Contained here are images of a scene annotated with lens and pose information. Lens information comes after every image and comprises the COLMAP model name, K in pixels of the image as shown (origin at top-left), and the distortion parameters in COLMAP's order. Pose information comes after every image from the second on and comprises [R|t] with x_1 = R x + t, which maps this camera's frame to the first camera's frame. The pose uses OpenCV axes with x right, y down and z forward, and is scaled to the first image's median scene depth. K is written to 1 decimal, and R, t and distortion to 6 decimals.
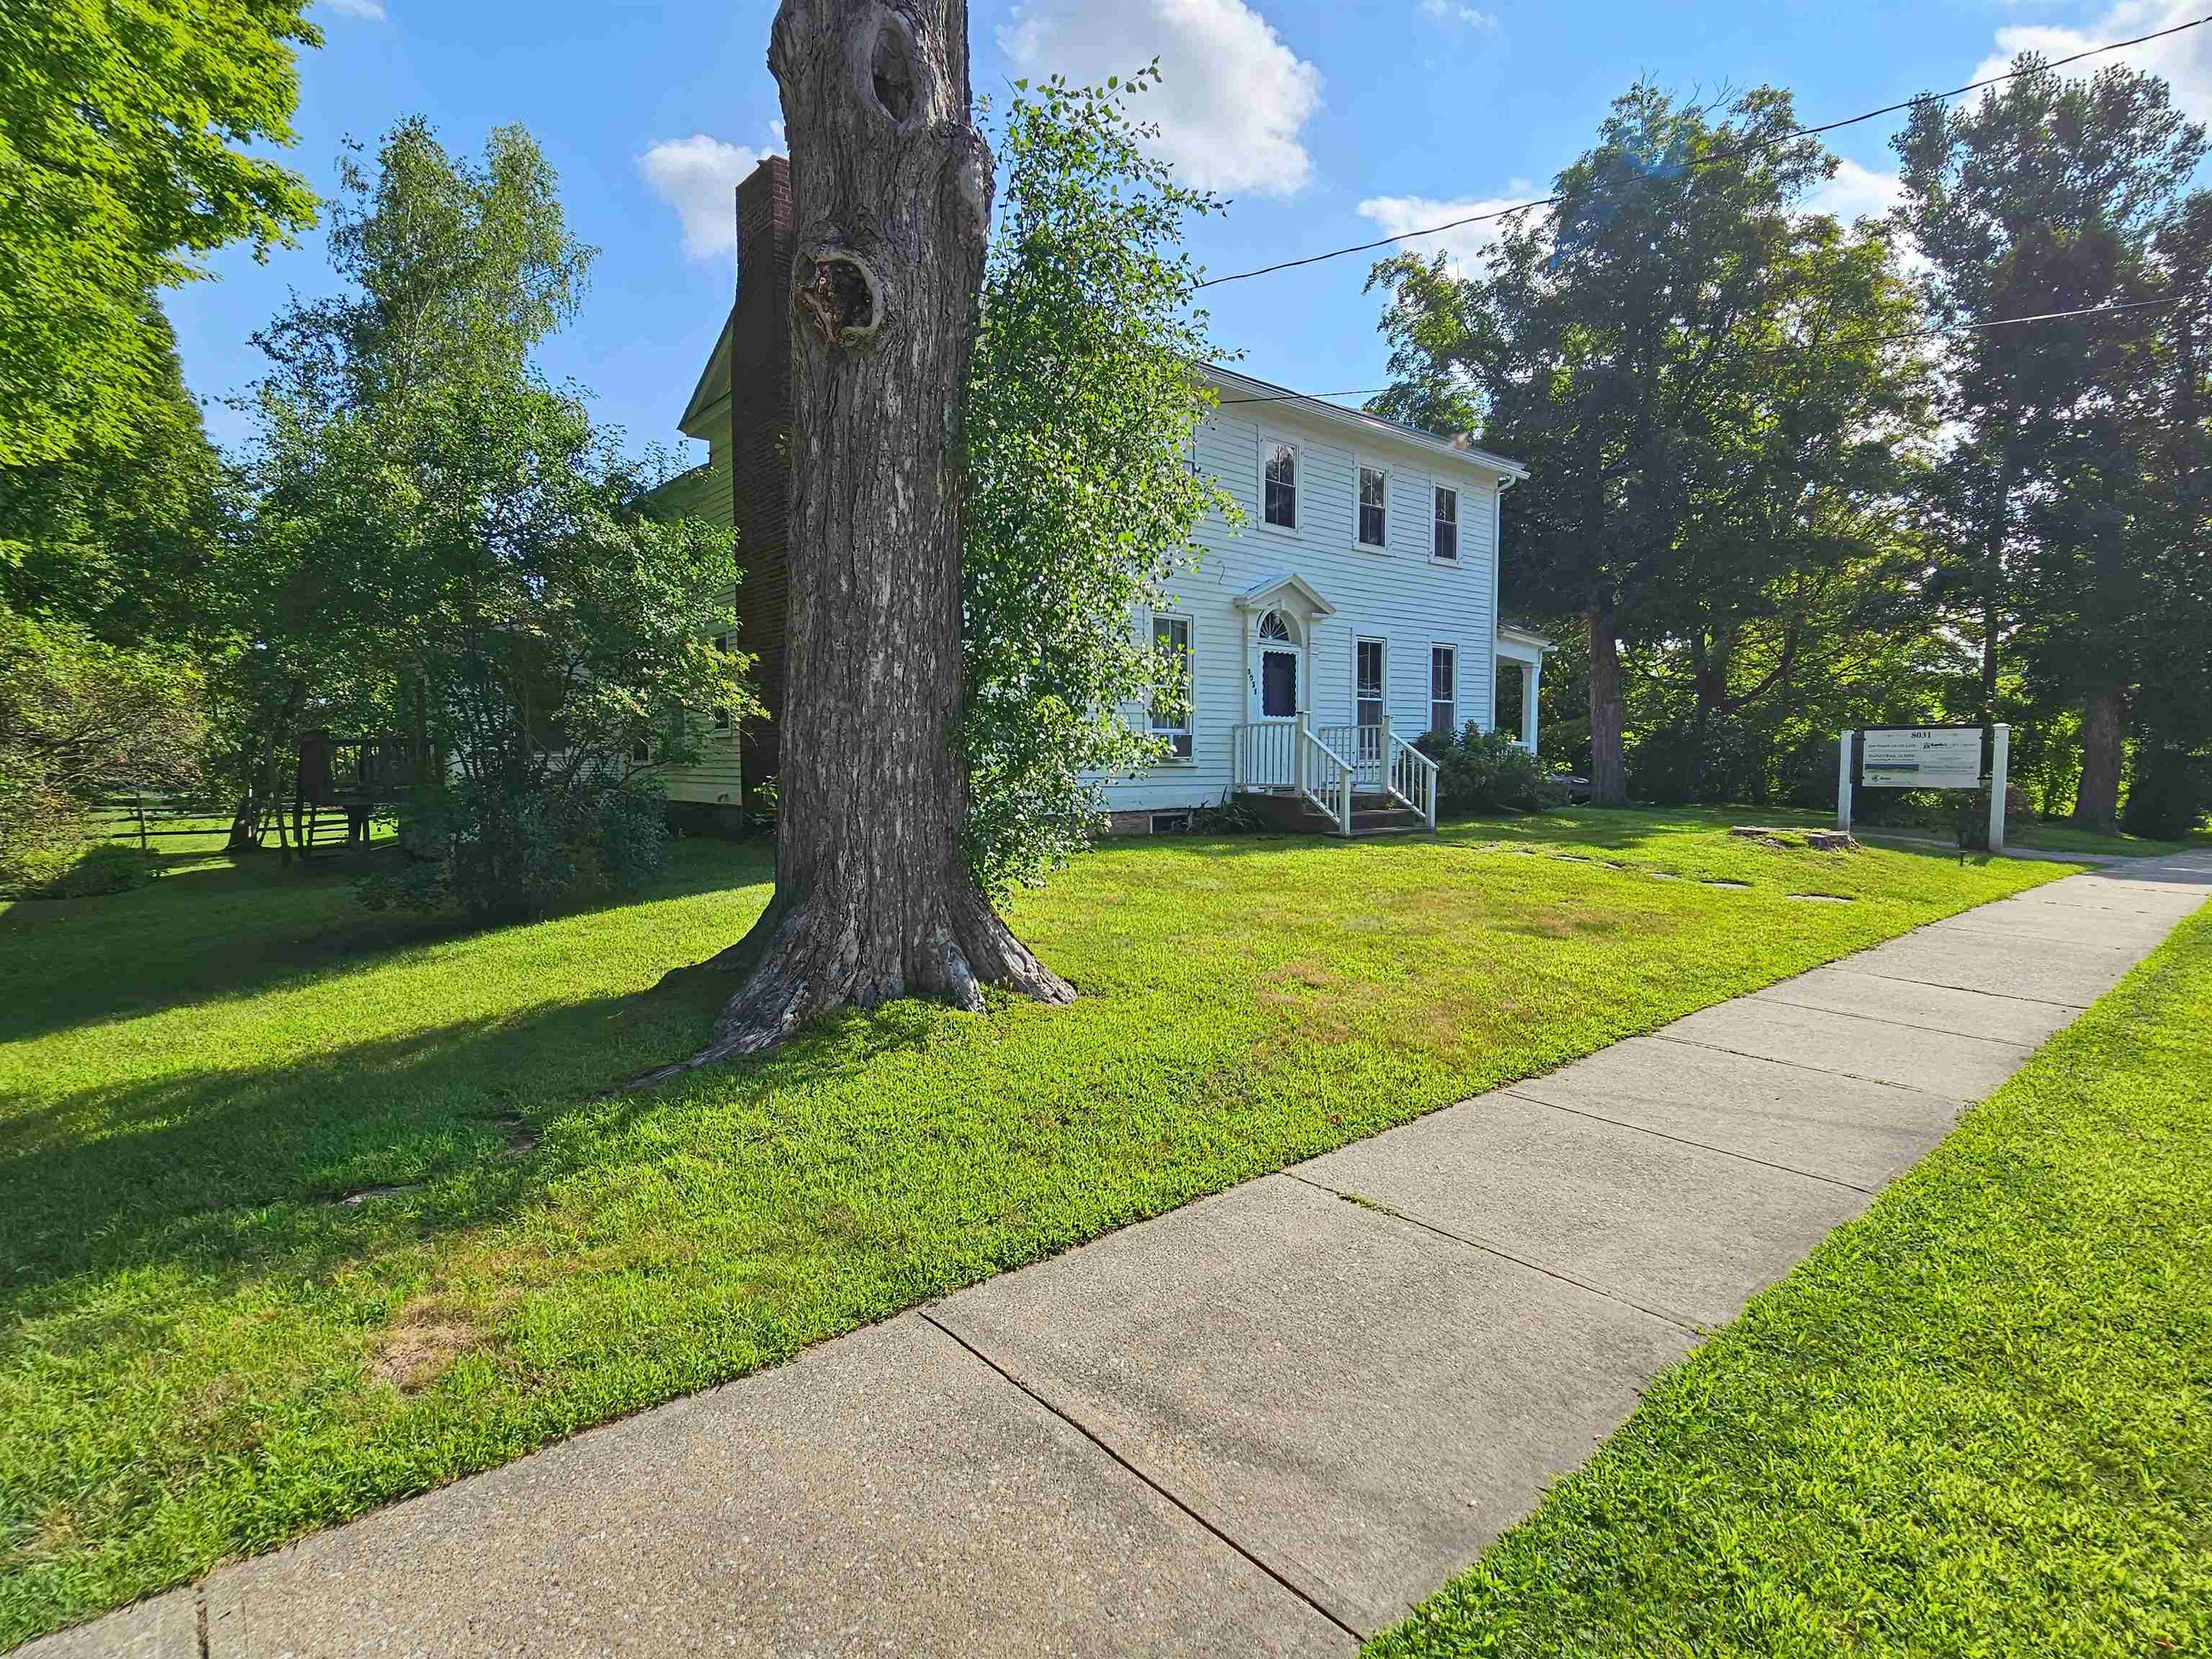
lens RADIAL K [[1105.0, 0, 1108.3], [0, 1105.0, 835.5], [0, 0, 1]] dist [-0.004689, 0.001145]
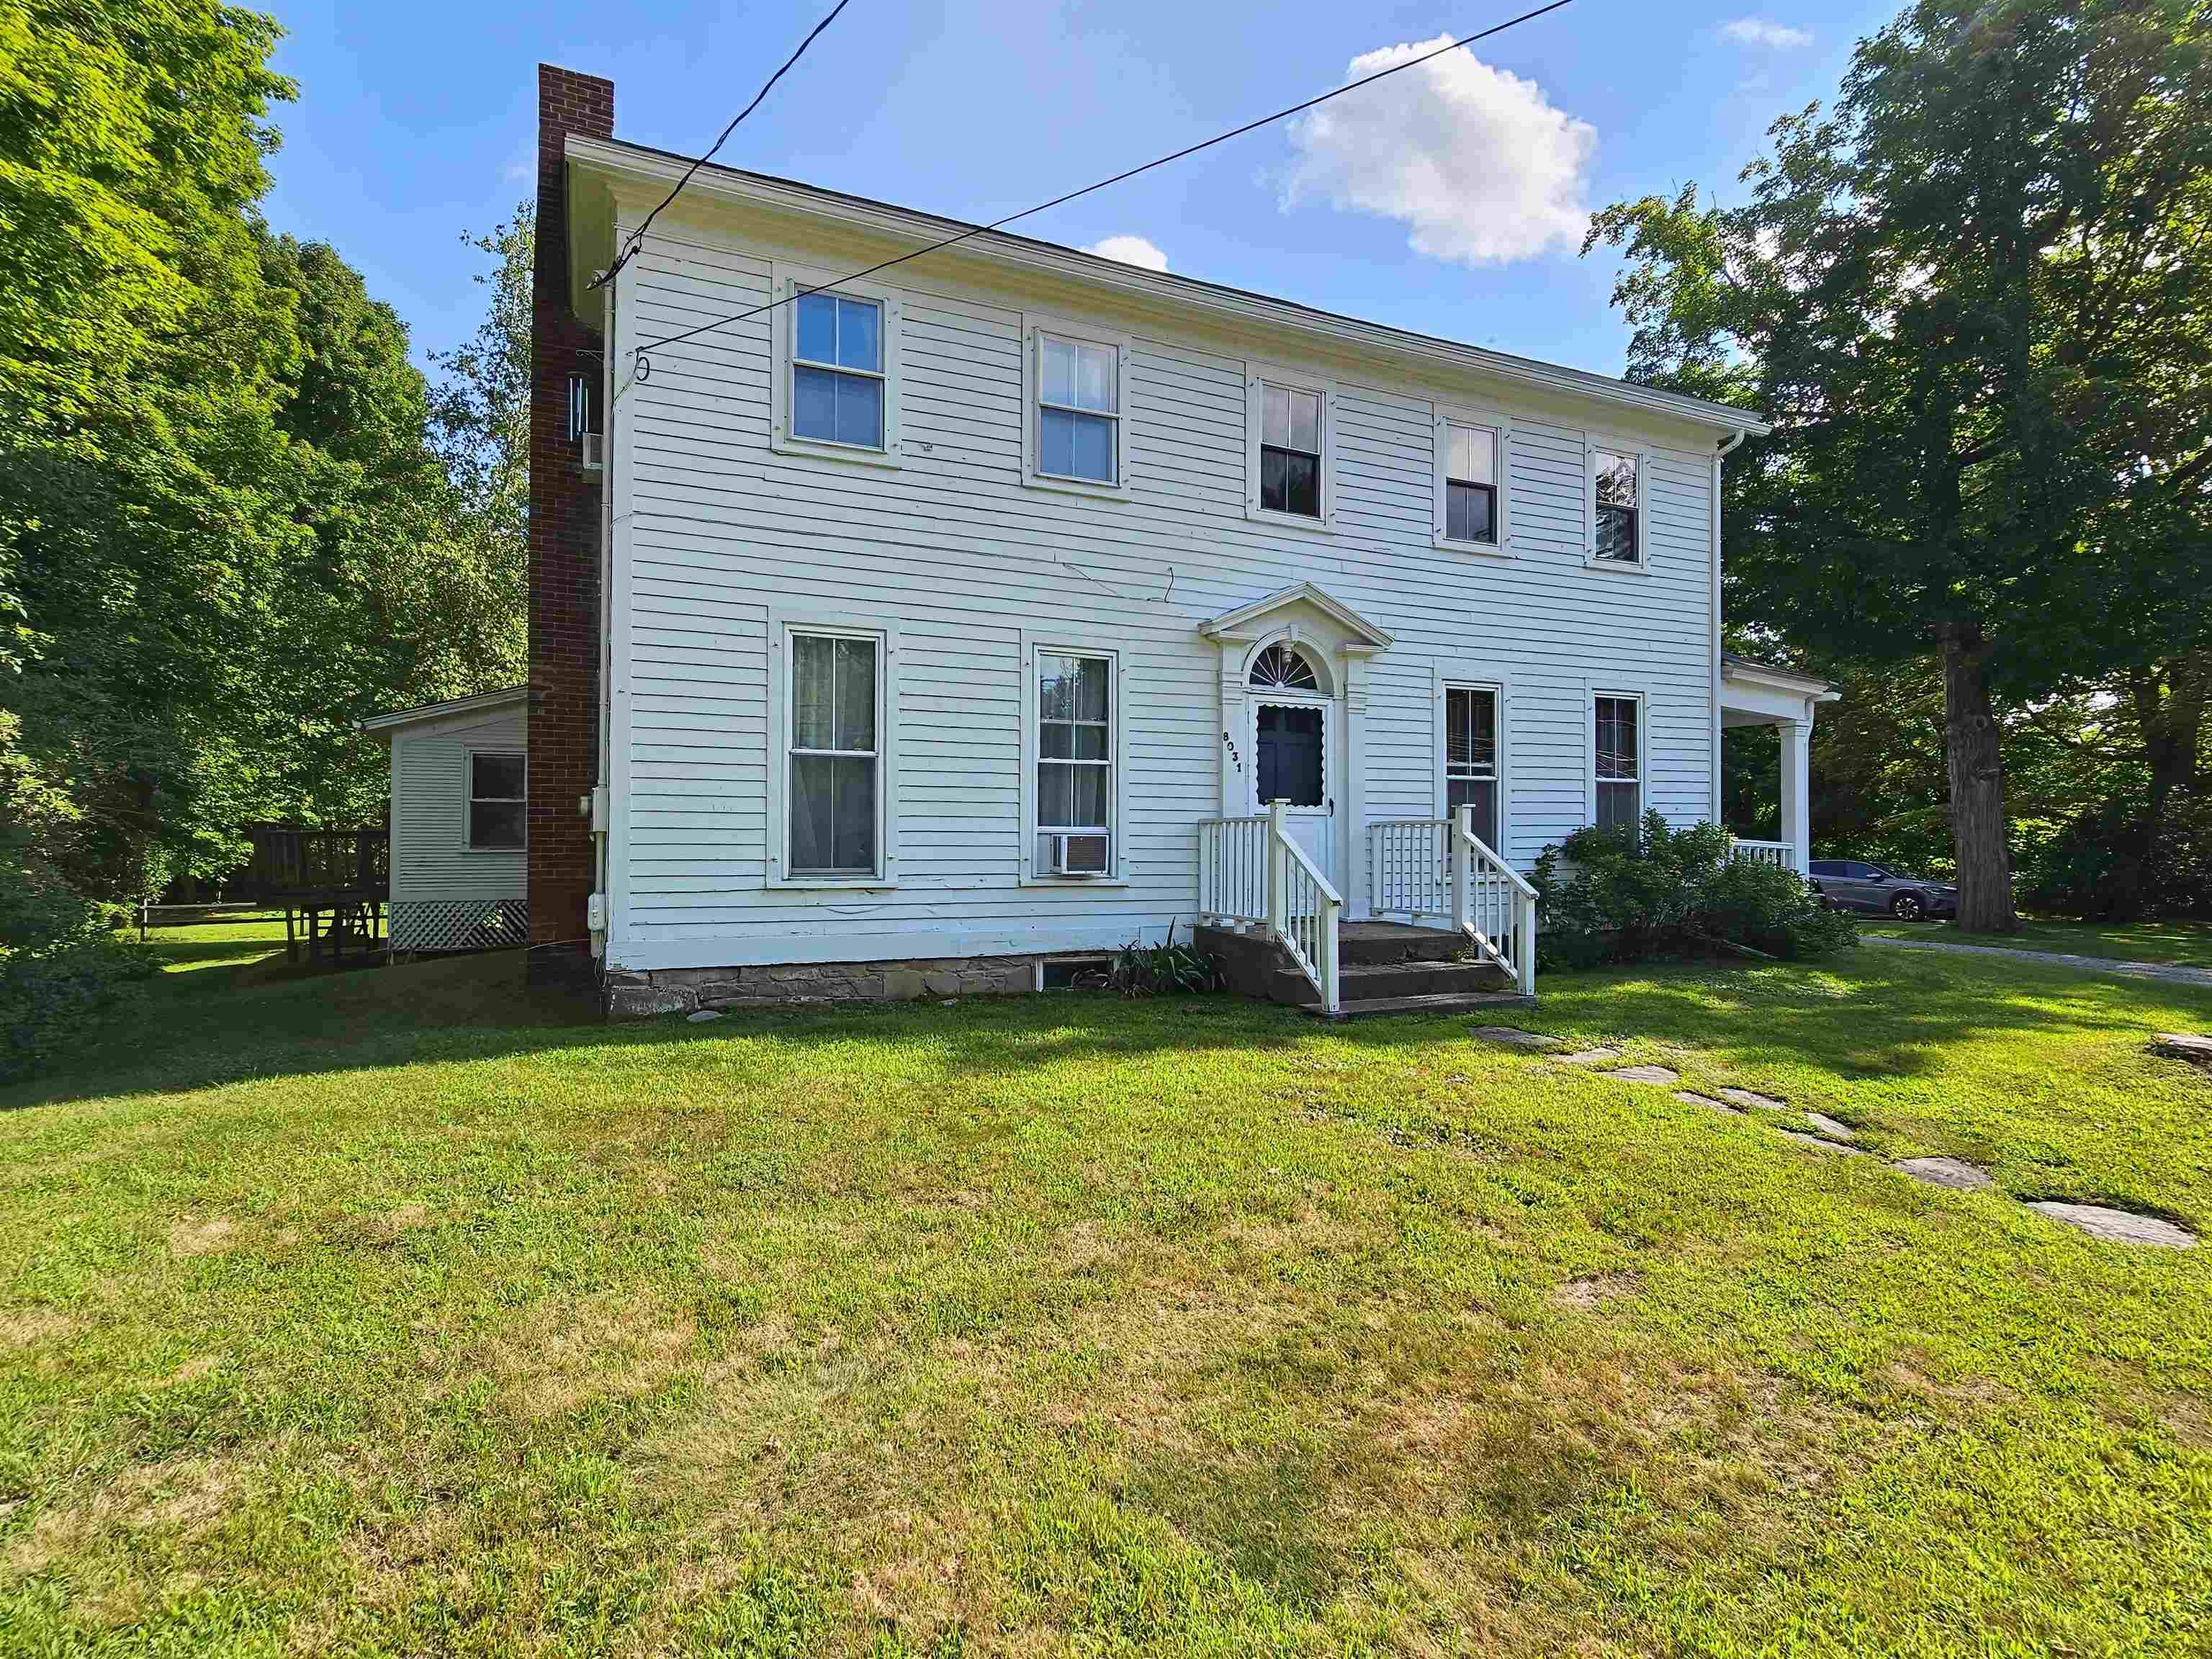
lens RADIAL K [[1105.0, 0, 1096.4], [0, 1105.0, 829.9], [0, 0, 1]] dist [-0.004689, 0.001145]
pose [[0.958834, 0.005328, -0.283916, 0.202190], [-0.027608, 0.996836, -0.074531, -0.038125], [0.282620, 0.079301, 0.955948, 0.316320]]
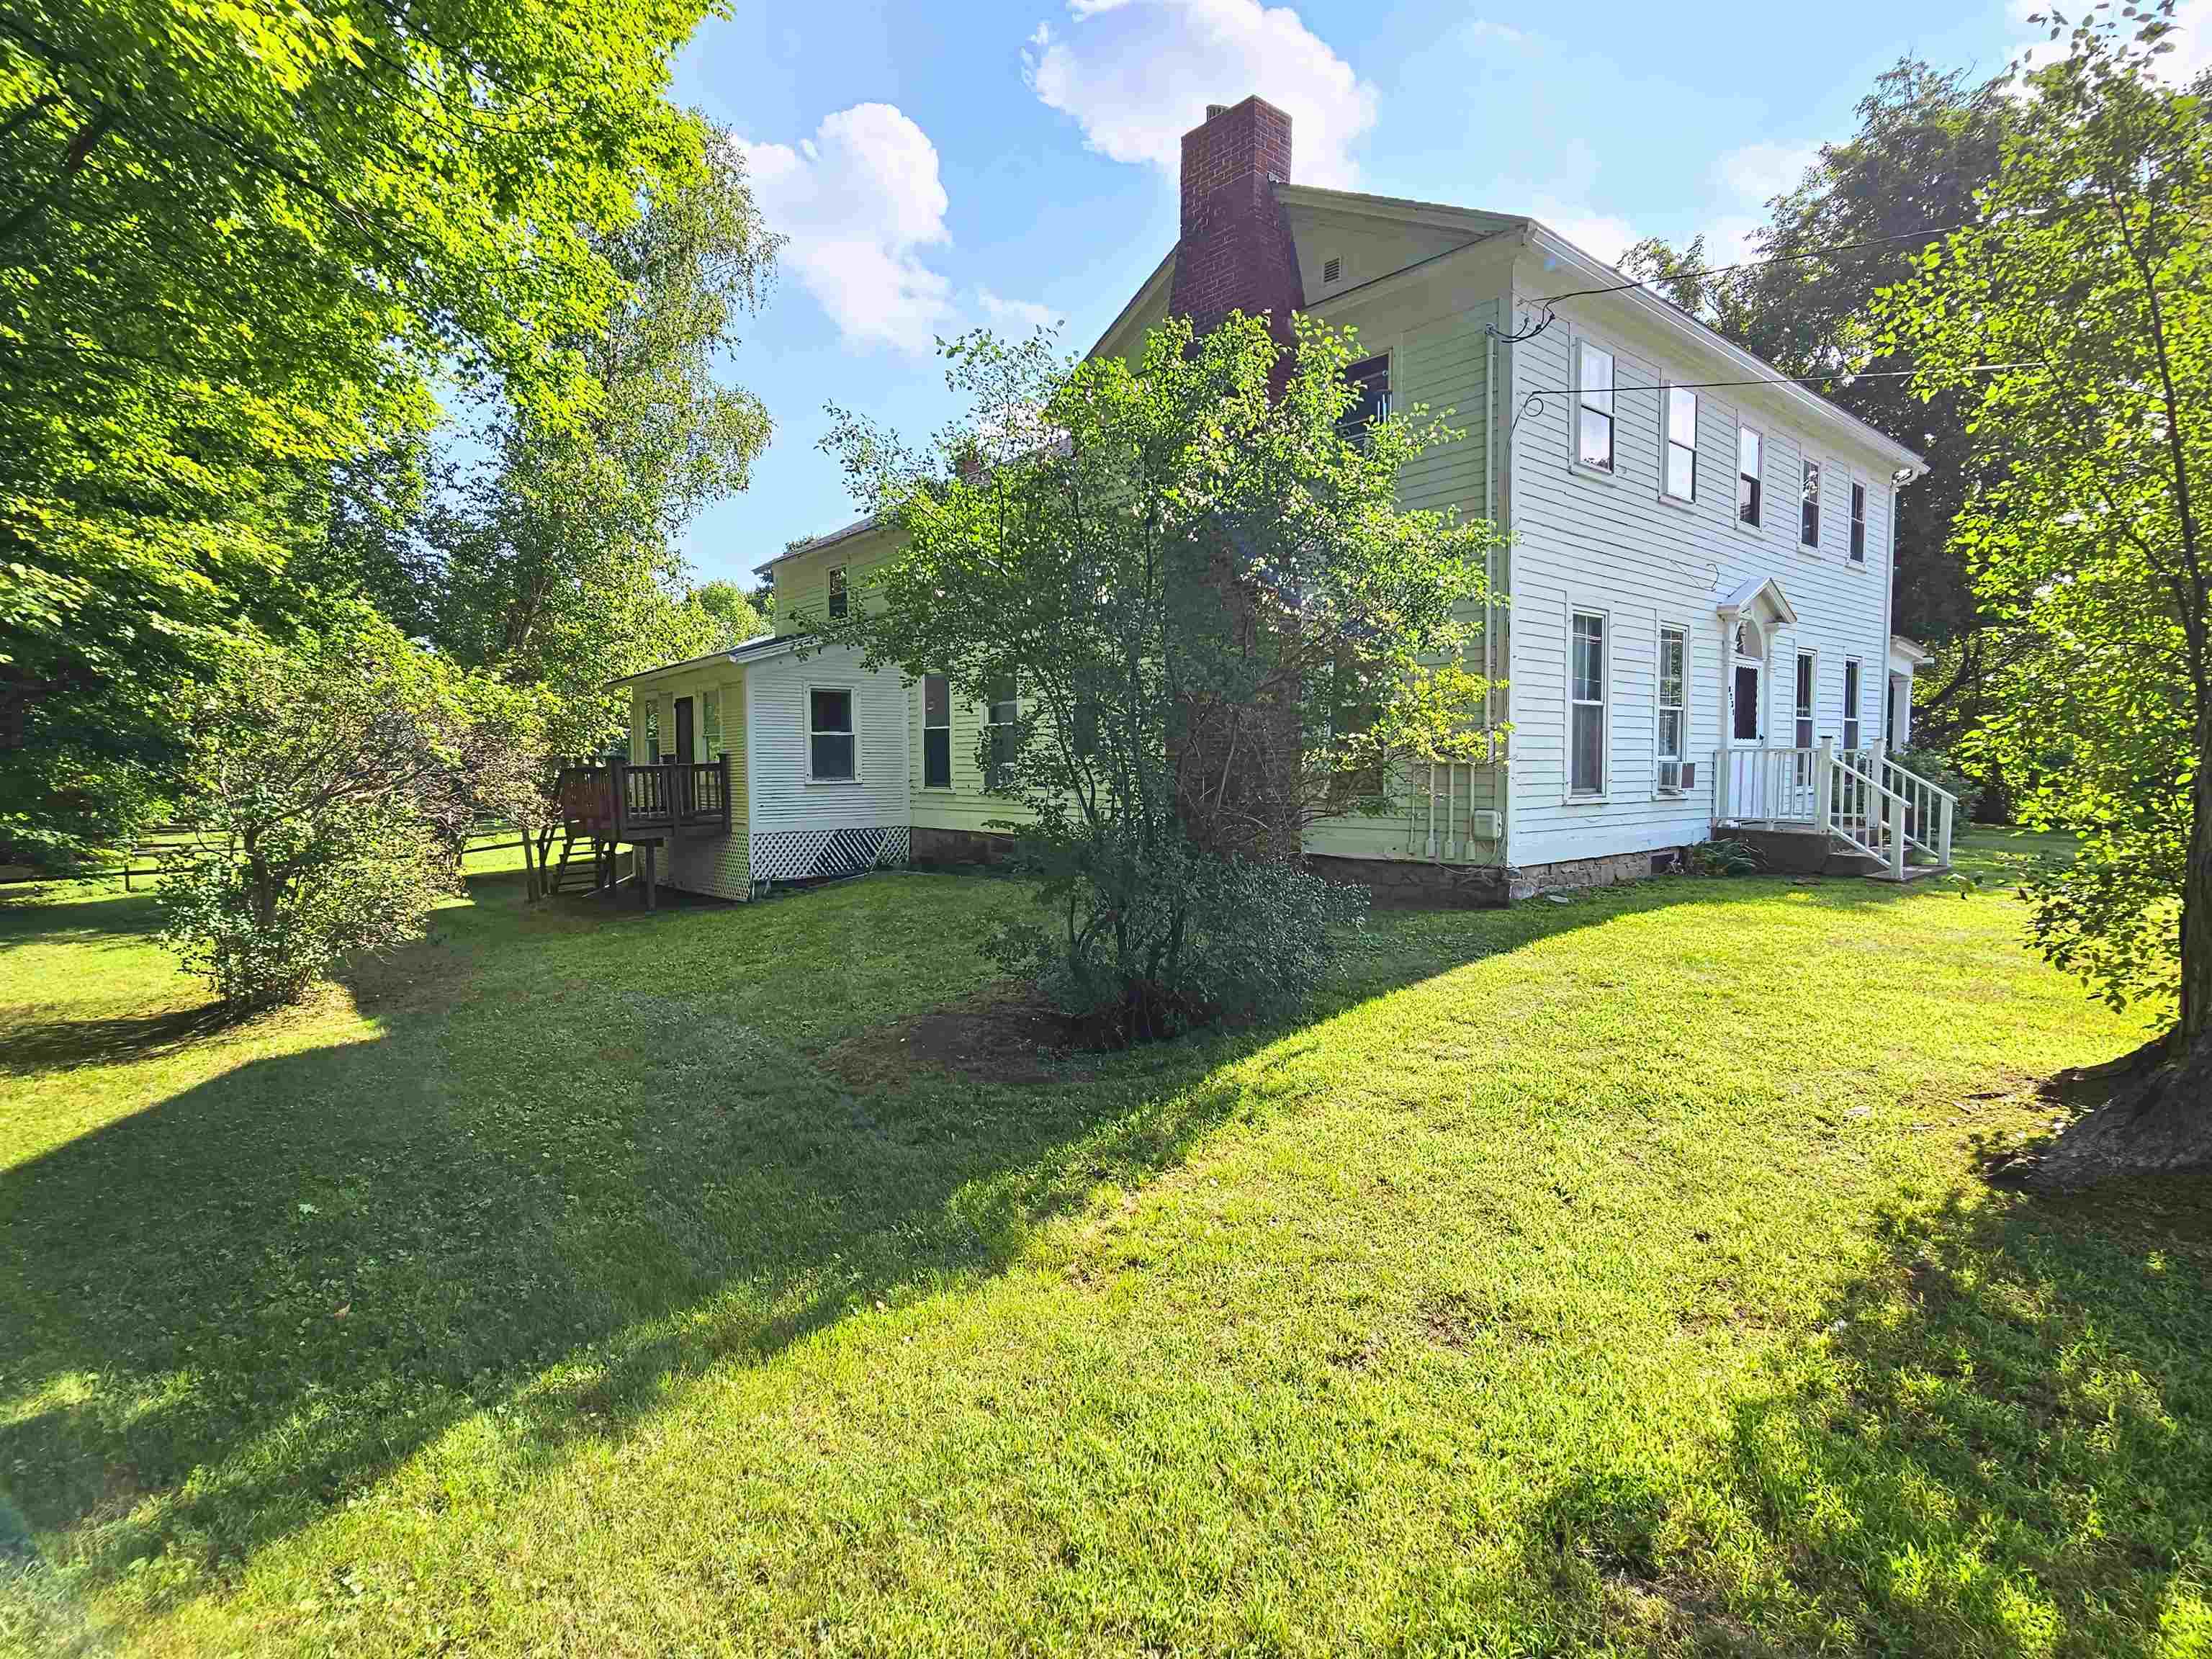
lens RADIAL K [[1105.0, 0, 1114.5], [0, 1105.0, 834.1], [0, 0, 1]] dist [-0.004689, 0.001145]
pose [[0.999995, -0.002654, -0.001734, -0.307892], [0.002641, 0.999971, -0.007190, -0.023947], [0.001753, 0.007185, 0.999973, 0.102701]]
